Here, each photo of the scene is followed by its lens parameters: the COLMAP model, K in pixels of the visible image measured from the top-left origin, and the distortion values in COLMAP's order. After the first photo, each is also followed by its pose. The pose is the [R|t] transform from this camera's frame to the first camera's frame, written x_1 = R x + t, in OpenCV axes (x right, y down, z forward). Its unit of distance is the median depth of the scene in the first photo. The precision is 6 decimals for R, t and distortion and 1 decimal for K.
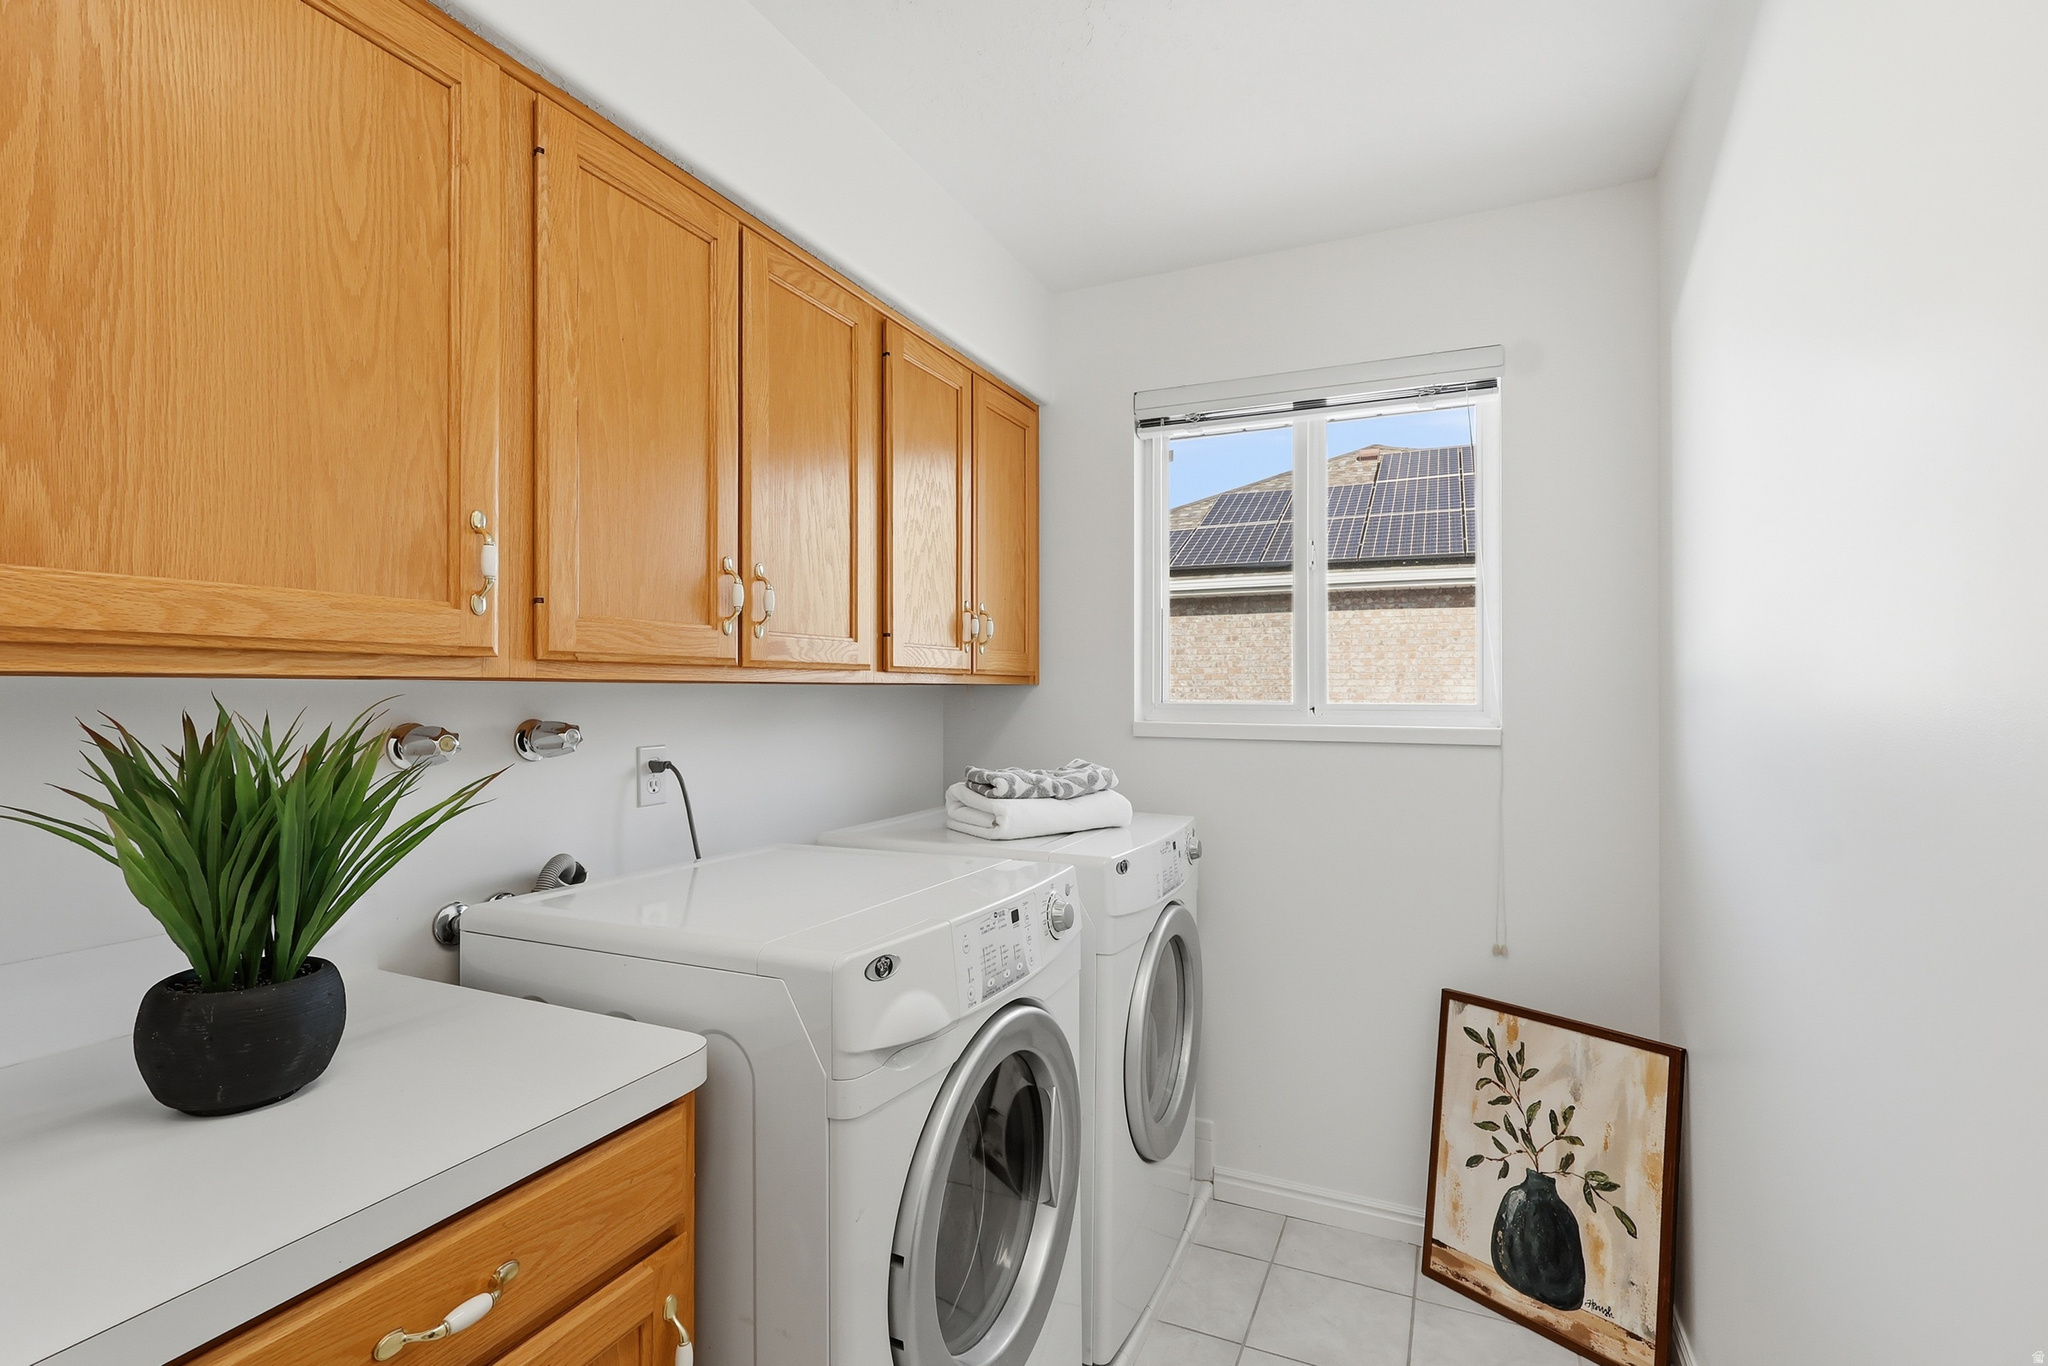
lens RADIAL K [[960.2, 0, 1021.4], [0, 960.2, 684.5], [0, 0, 1]] dist [-0.008271, 0.002818]
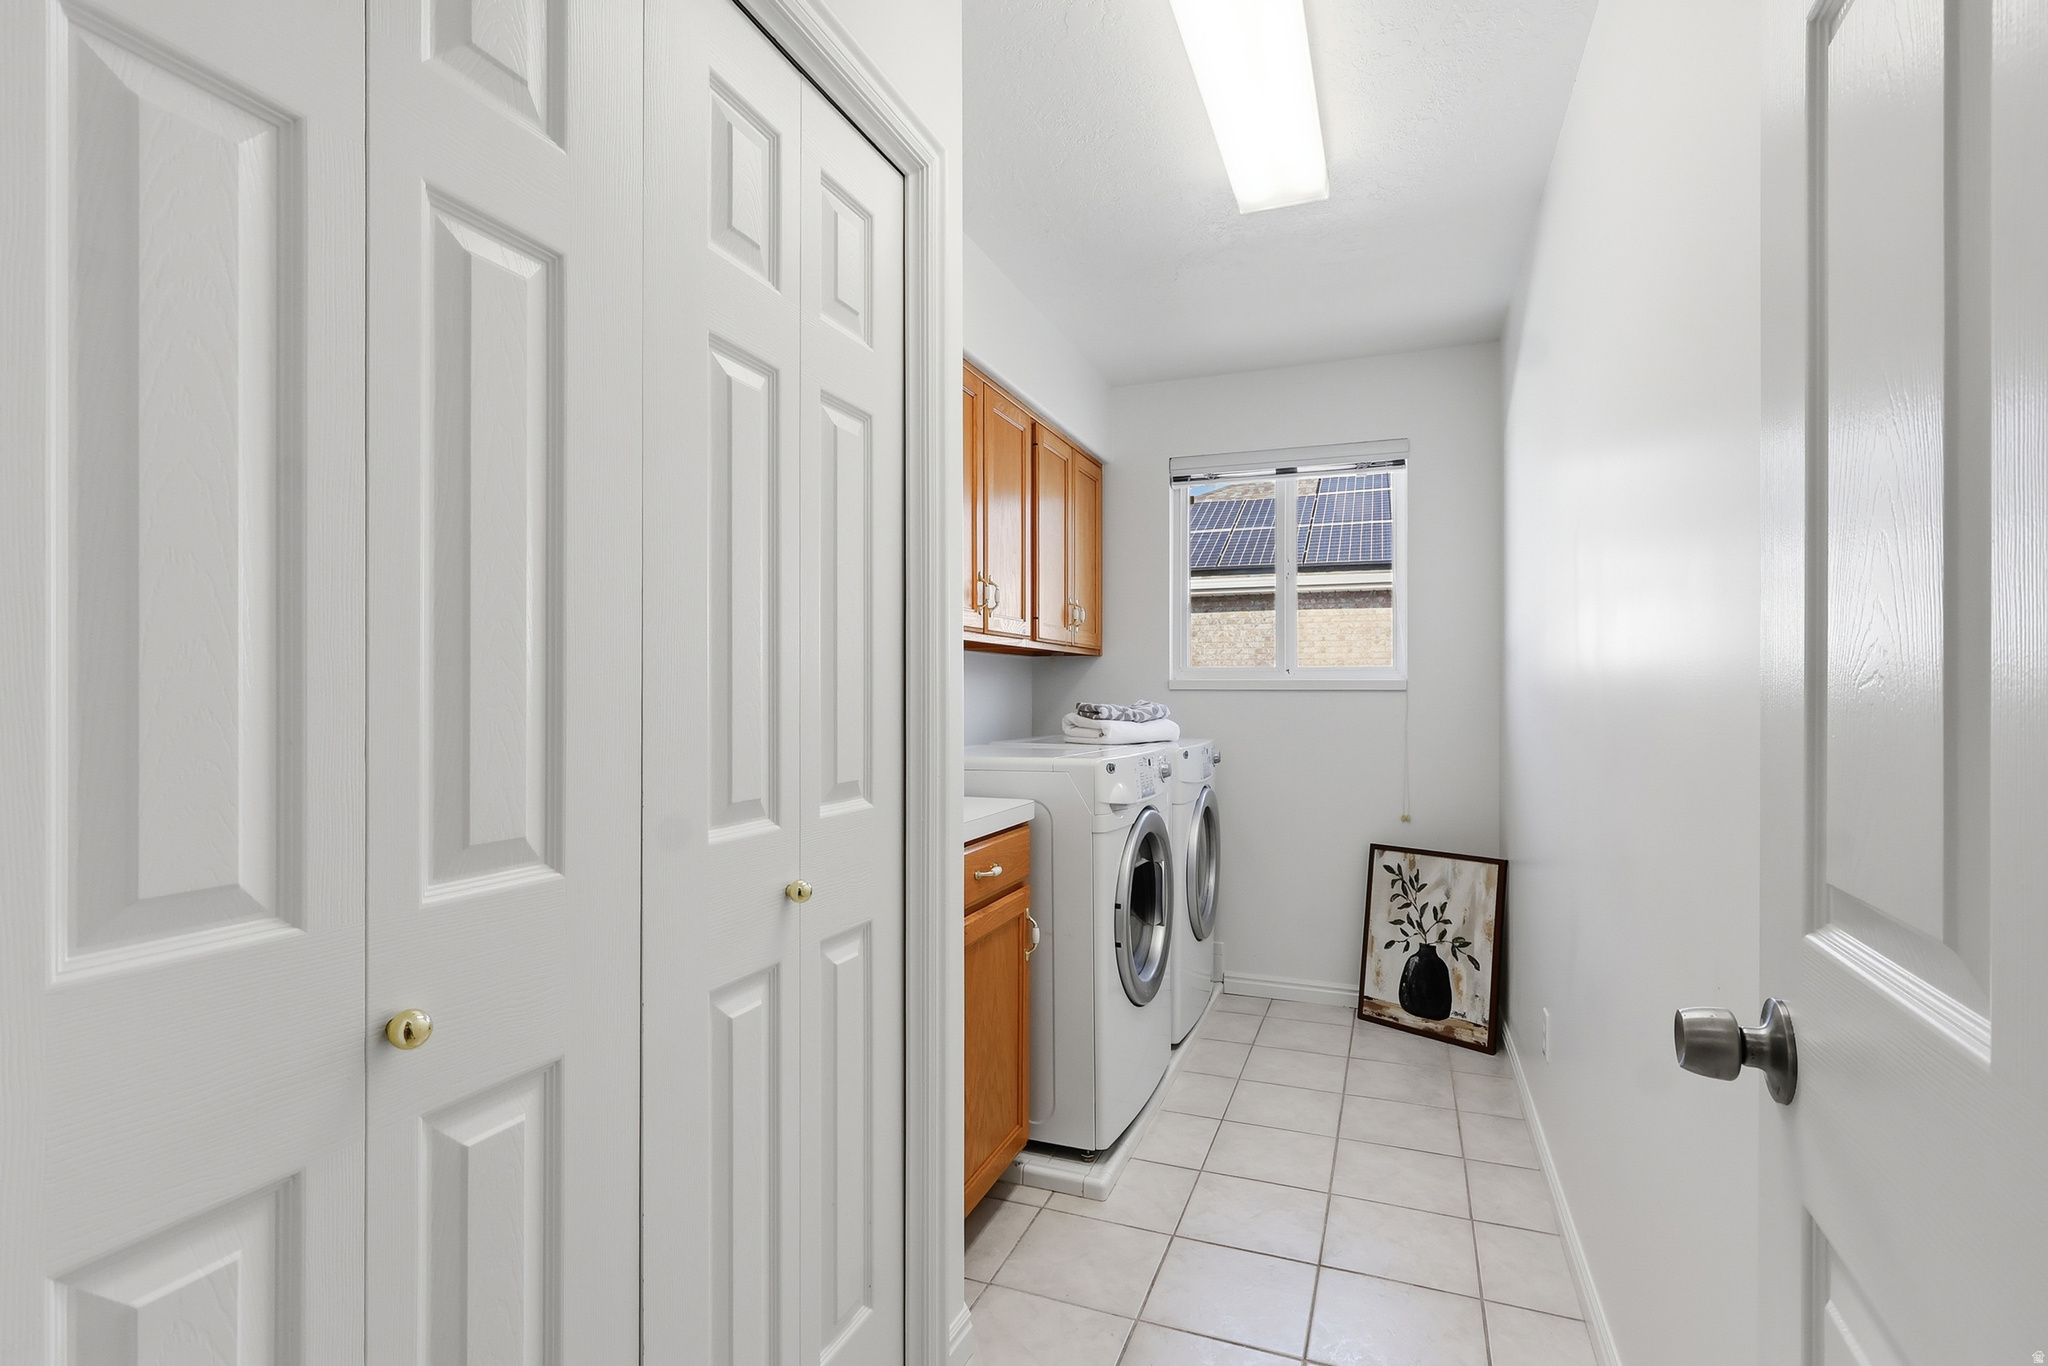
lens RADIAL K [[960.2, 0, 1026.4], [0, 960.2, 687.6], [0, 0, 1]] dist [-0.008271, 0.002818]
pose [[0.998031, 0.001430, 0.062710, -0.244621], [-0.001669, 0.999992, 0.003748, 0.056585], [-0.062704, -0.003846, 0.998025, -0.584625]]
